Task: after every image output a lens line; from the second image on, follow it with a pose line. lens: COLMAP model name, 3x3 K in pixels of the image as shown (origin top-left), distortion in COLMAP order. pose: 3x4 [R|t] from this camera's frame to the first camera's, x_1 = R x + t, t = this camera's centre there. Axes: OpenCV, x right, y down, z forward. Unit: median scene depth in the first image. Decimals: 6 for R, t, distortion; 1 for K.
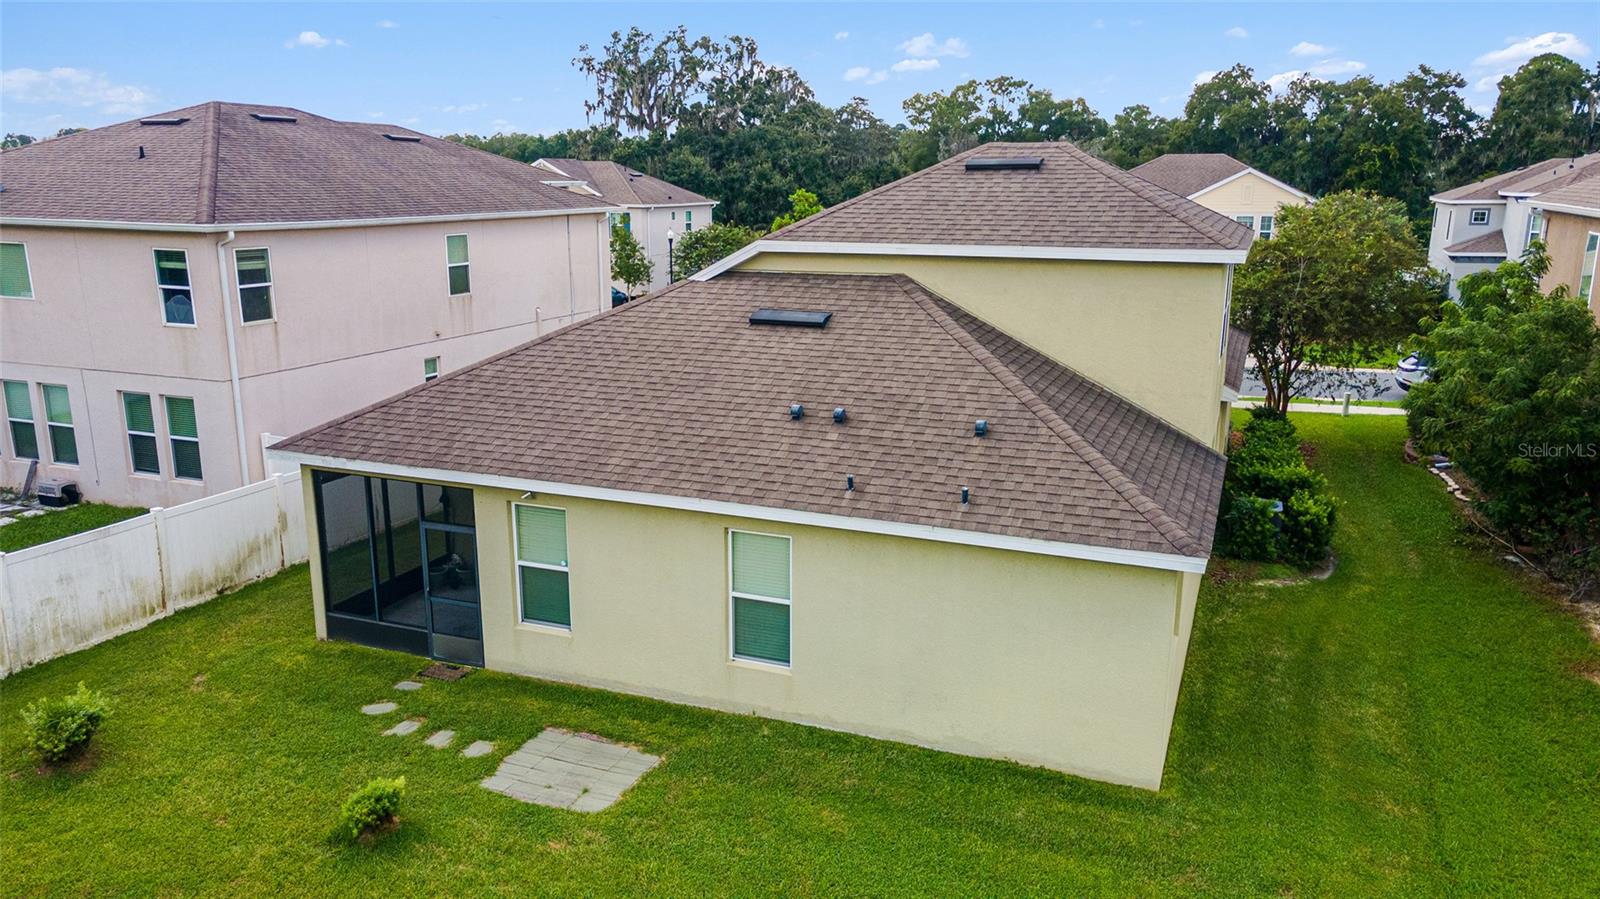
lens RADIAL K [[1161.3, 0, 792.0], [0, 1161.3, 450.1], [0, 0, 1]] dist [0.026840, 0.032652]
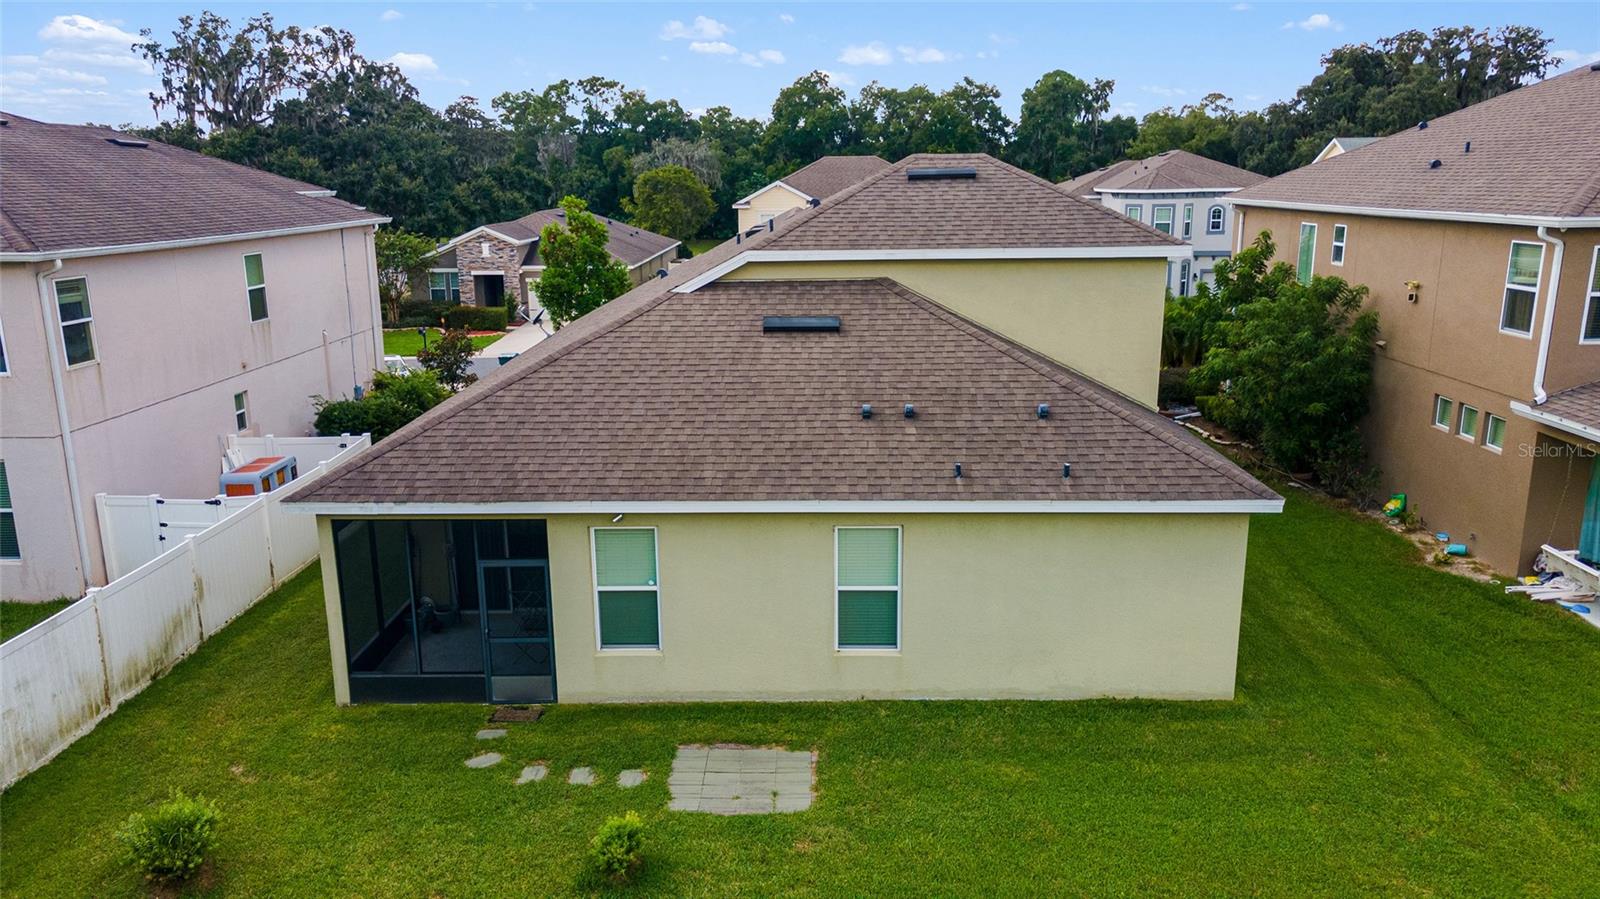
lens RADIAL K [[1161.3, 0, 792.1], [0, 1161.3, 452.5], [0, 0, 1]] dist [0.026840, 0.032652]
pose [[0.933822, -0.094430, 0.345051, -0.373676], [0.093307, 0.995438, 0.019902, -0.019710], [-0.345356, 0.013611, 0.938373, 0.022382]]
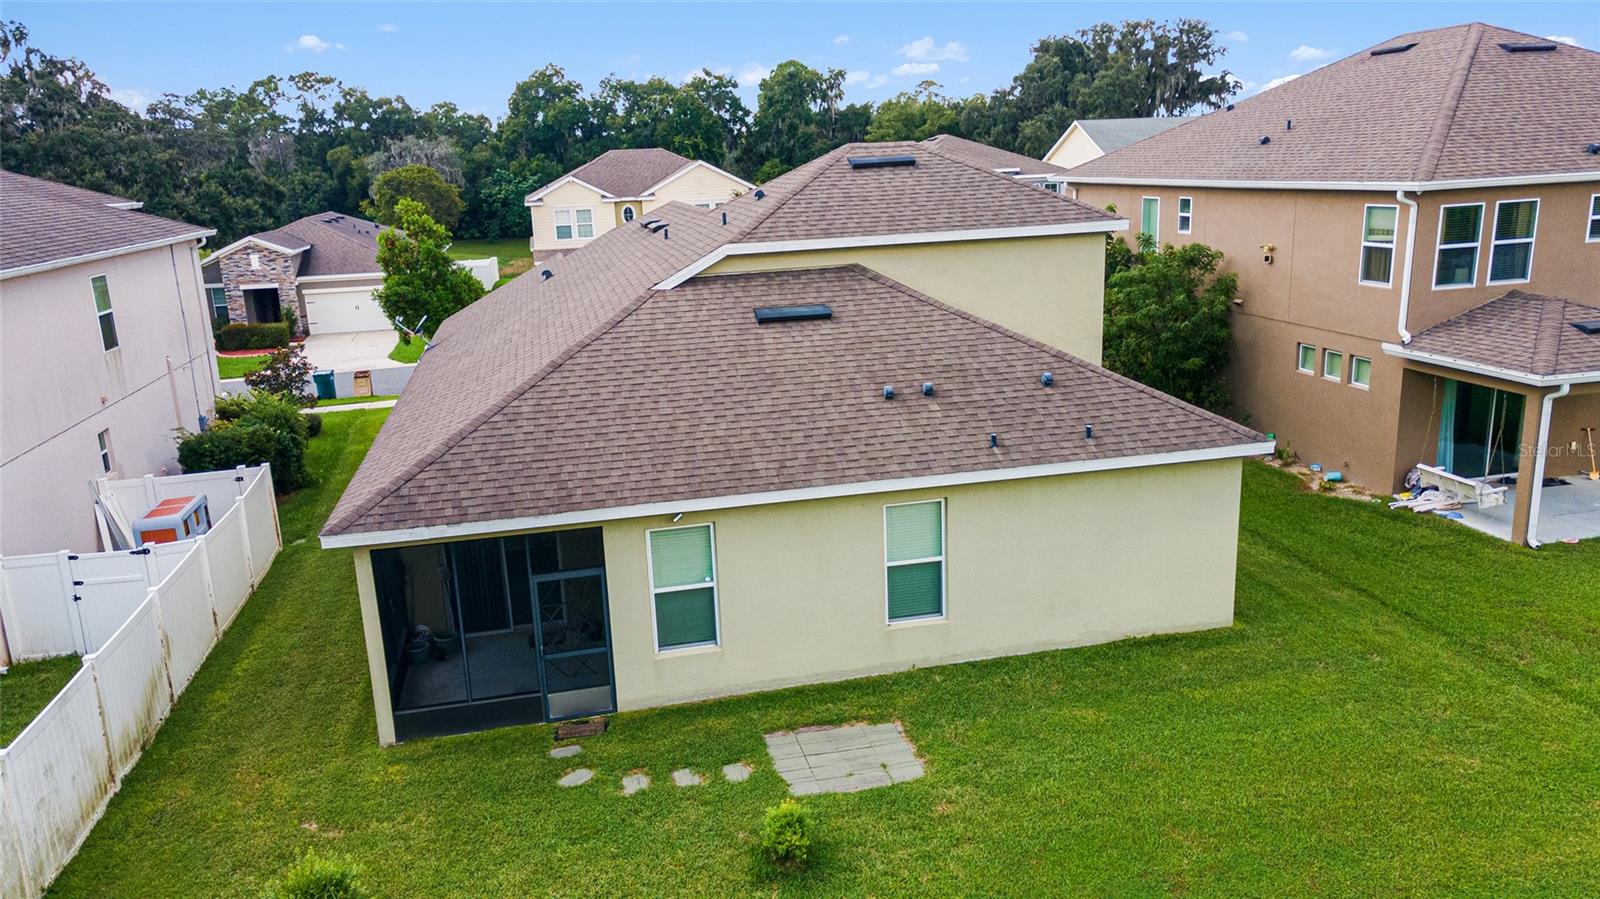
lens RADIAL K [[1161.3, 0, 791.7], [0, 1161.3, 448.9], [0, 0, 1]] dist [0.026840, 0.032652]
pose [[0.824001, -0.173534, 0.539359, -0.586799], [0.172308, 0.983604, 0.053224, -0.047304], [-0.539752, 0.049079, 0.840392, 0.108981]]
